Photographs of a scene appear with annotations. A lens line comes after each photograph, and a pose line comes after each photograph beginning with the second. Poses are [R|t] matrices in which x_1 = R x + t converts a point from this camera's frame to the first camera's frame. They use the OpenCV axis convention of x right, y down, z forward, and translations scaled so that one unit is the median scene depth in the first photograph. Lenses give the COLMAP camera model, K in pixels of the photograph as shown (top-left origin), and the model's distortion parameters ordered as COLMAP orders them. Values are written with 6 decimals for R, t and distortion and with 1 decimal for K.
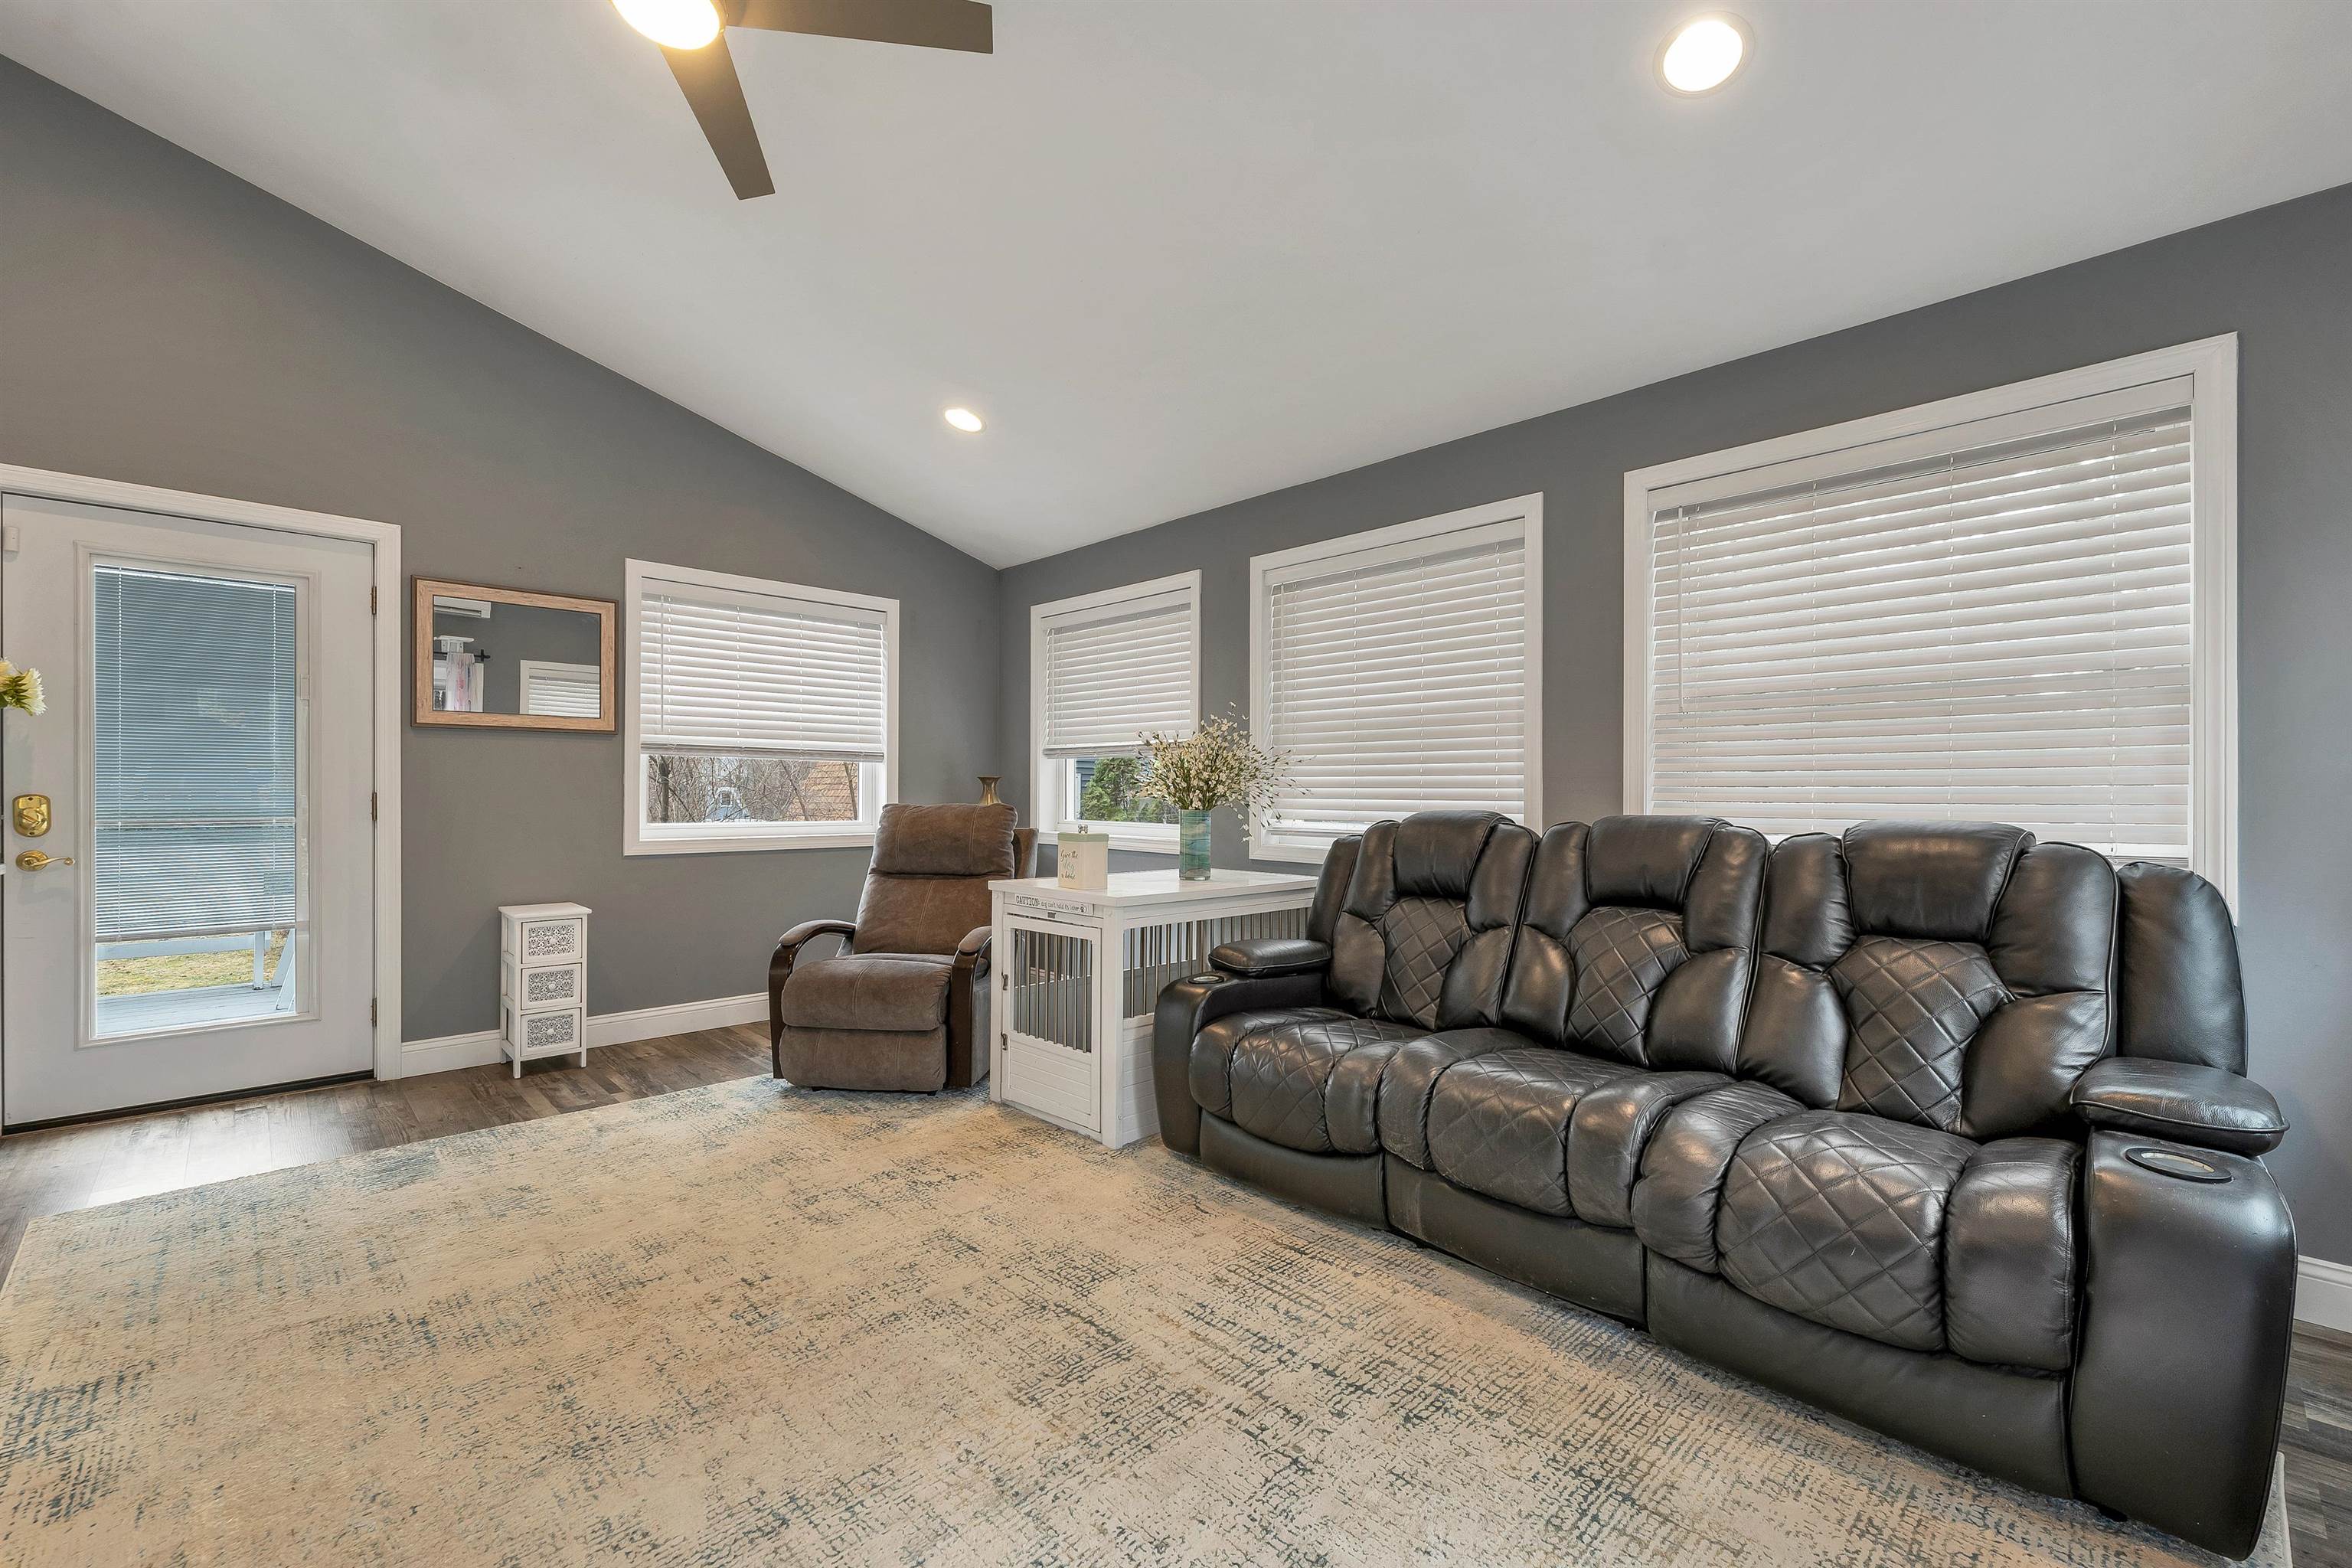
lens RADIAL K [[983.7, 0, 1165.3], [0, 983.7, 781.1], [0, 0, 1]] dist [0.002960, -0.001011]
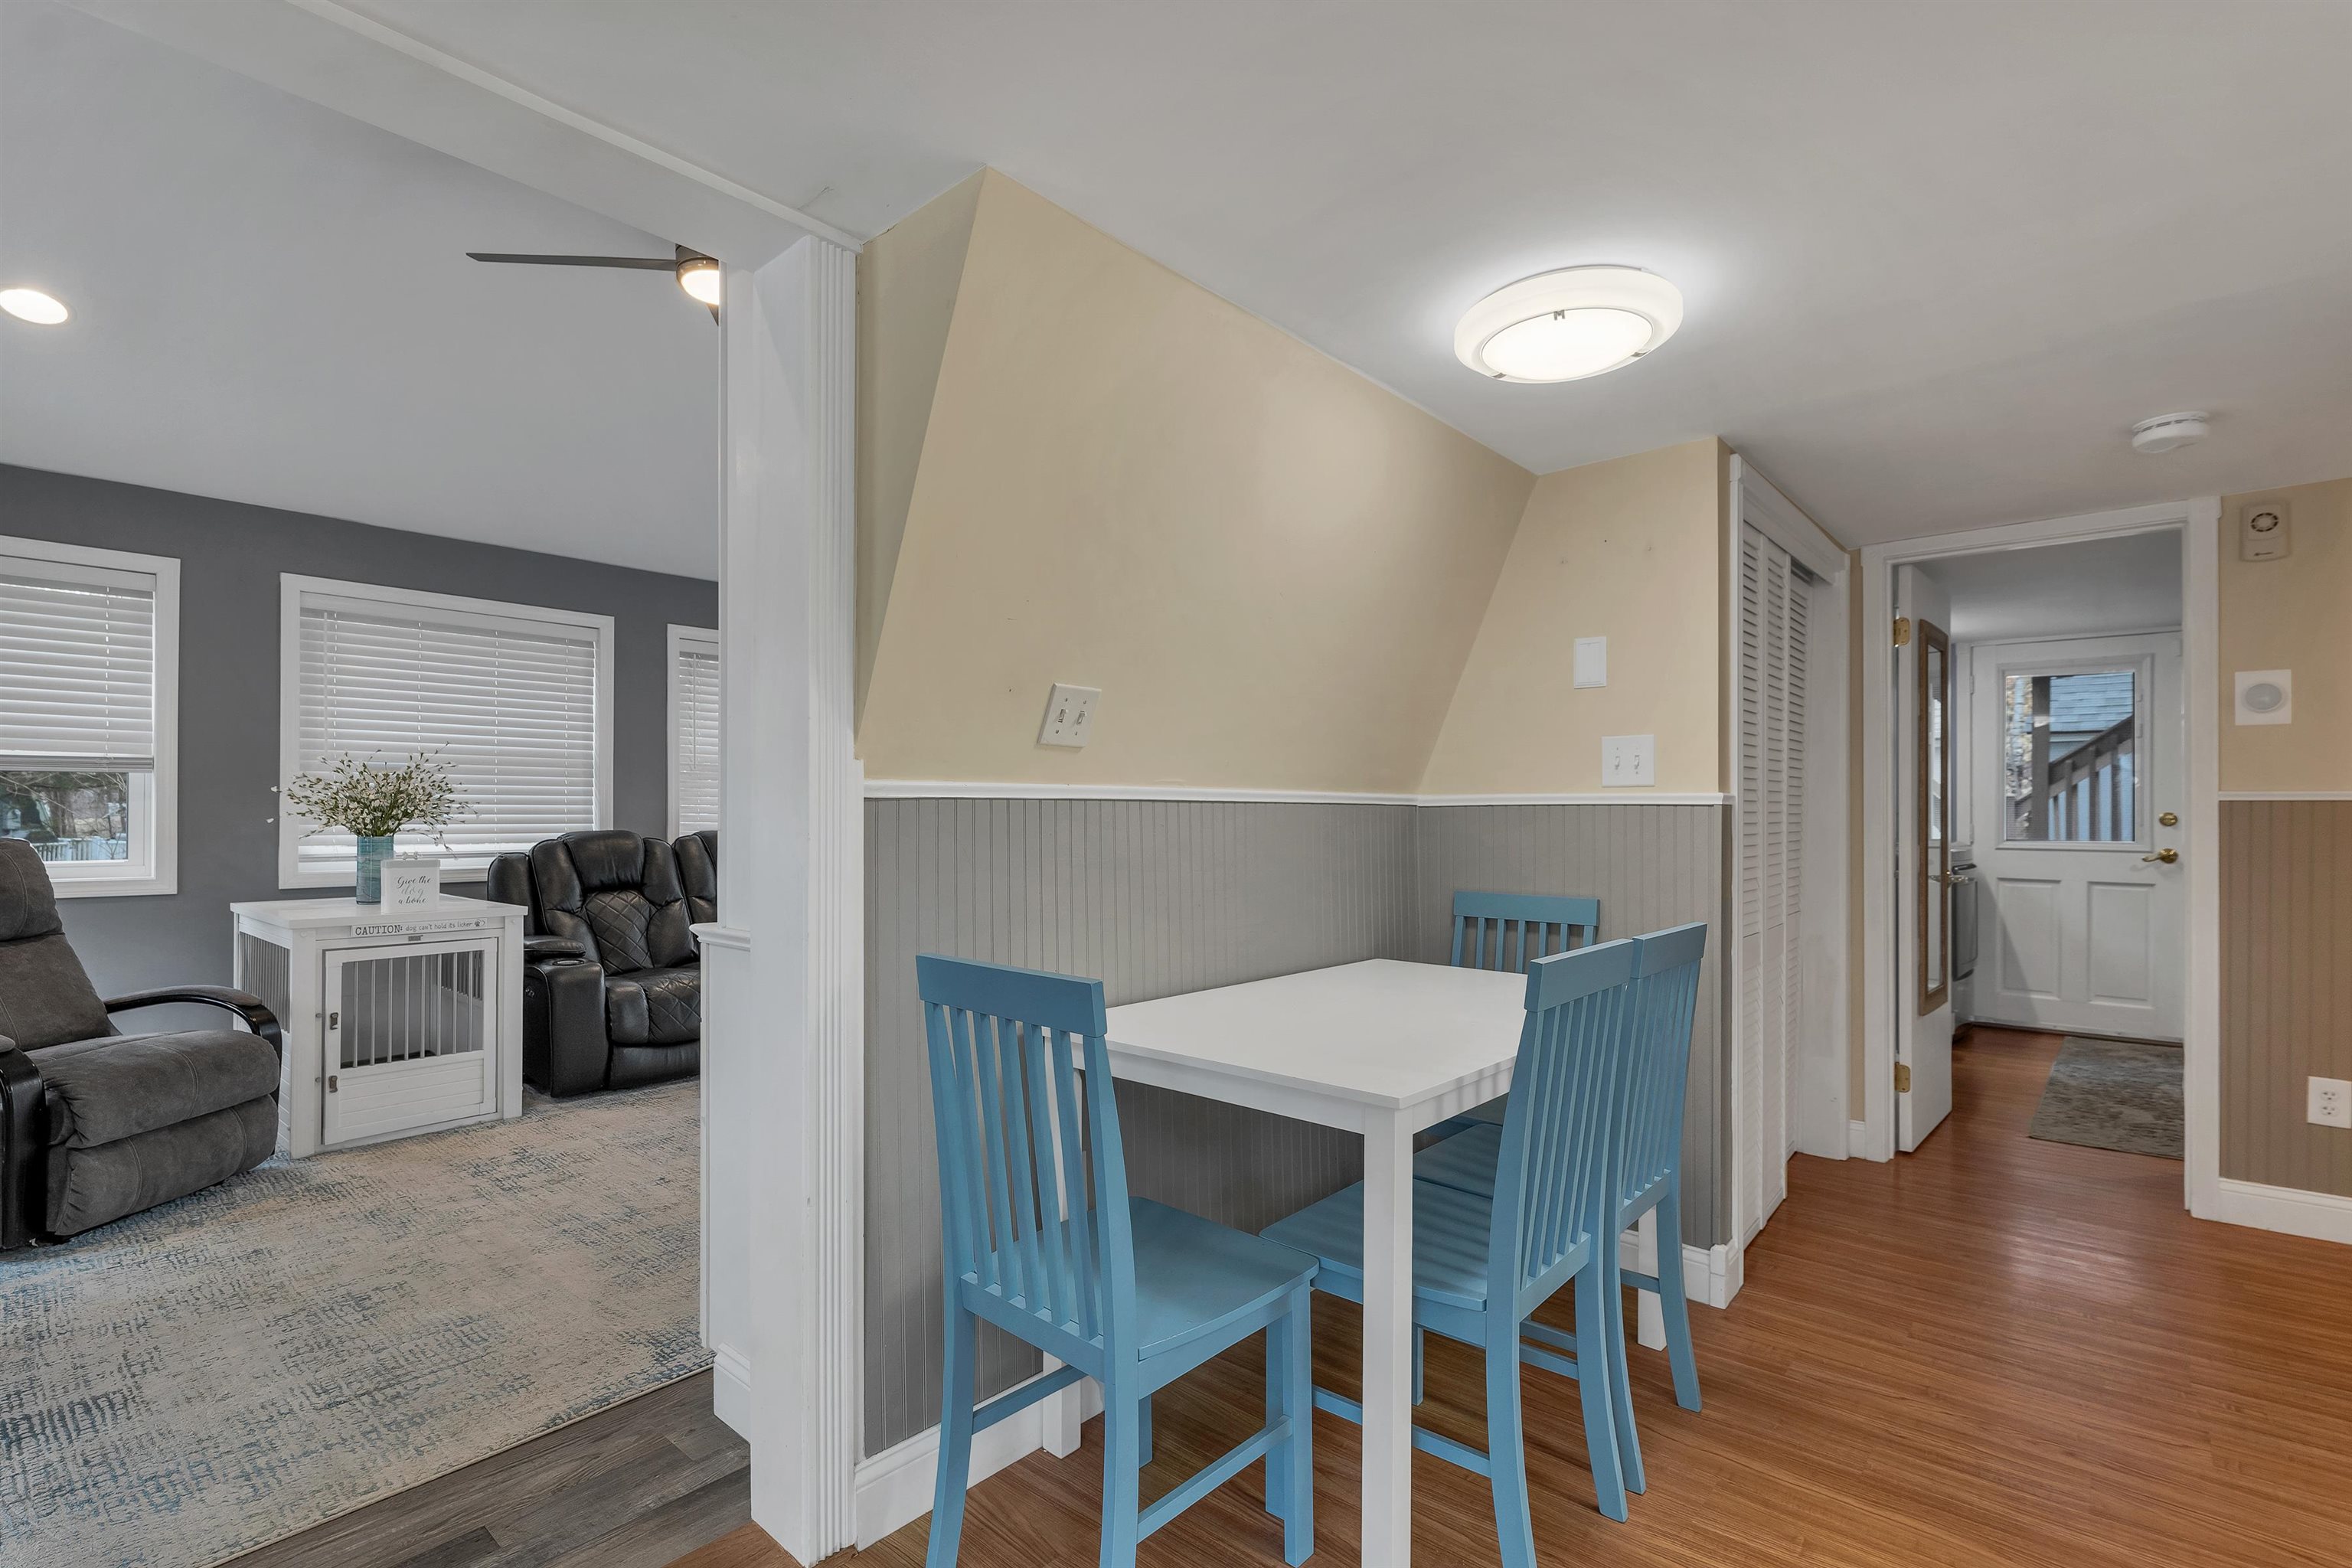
lens RADIAL K [[1069.8, 0, 1179.0], [0, 1069.8, 811.3], [0, 0, 1]] dist [0.001785, 0.001844]
pose [[-0.076098, -0.000962, 0.997100, -1.221776], [-0.009750, 0.999952, 0.000221, -0.006947], [-0.997053, -0.009705, -0.076104, 0.257830]]
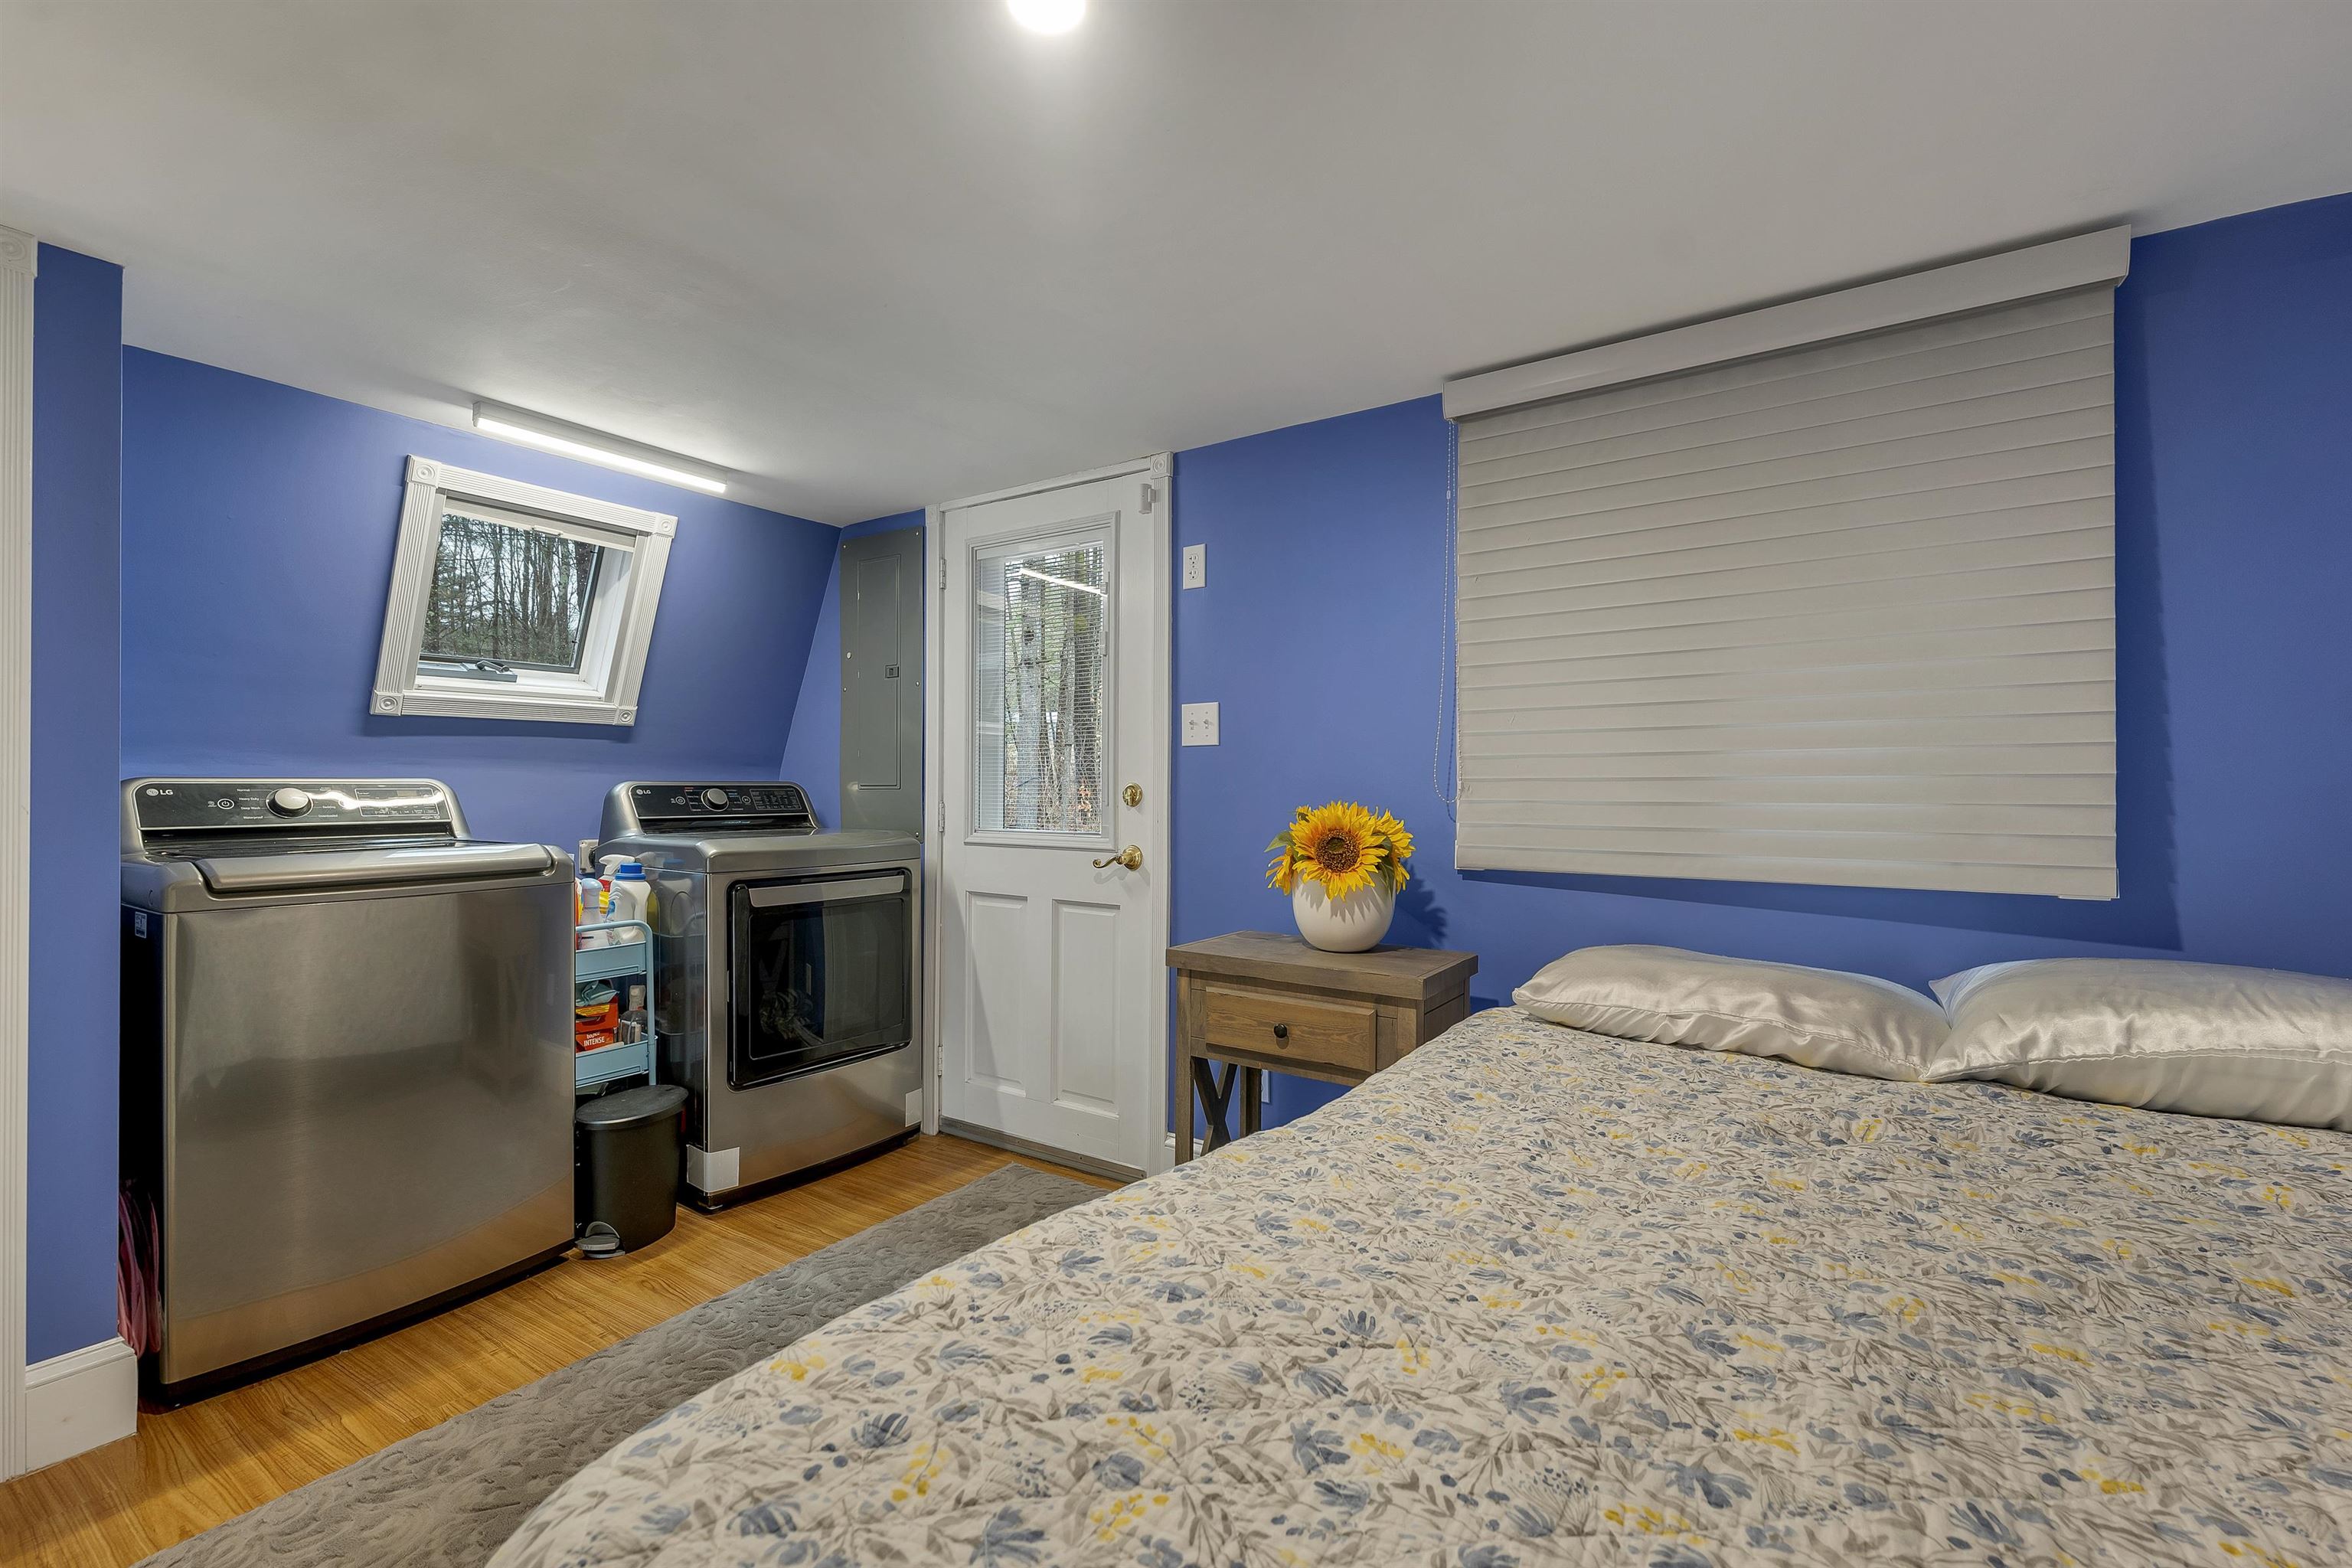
lens RADIAL K [[983.7, 0, 1180.1], [0, 983.7, 791.5], [0, 0, 1]] dist [0.002960, -0.001011]
pose [[-0.229641, -0.001283, 0.973275, -0.649429], [-0.014016, 0.999900, -0.001989, -0.010008], [-0.973174, -0.014098, -0.229636, -1.030371]]
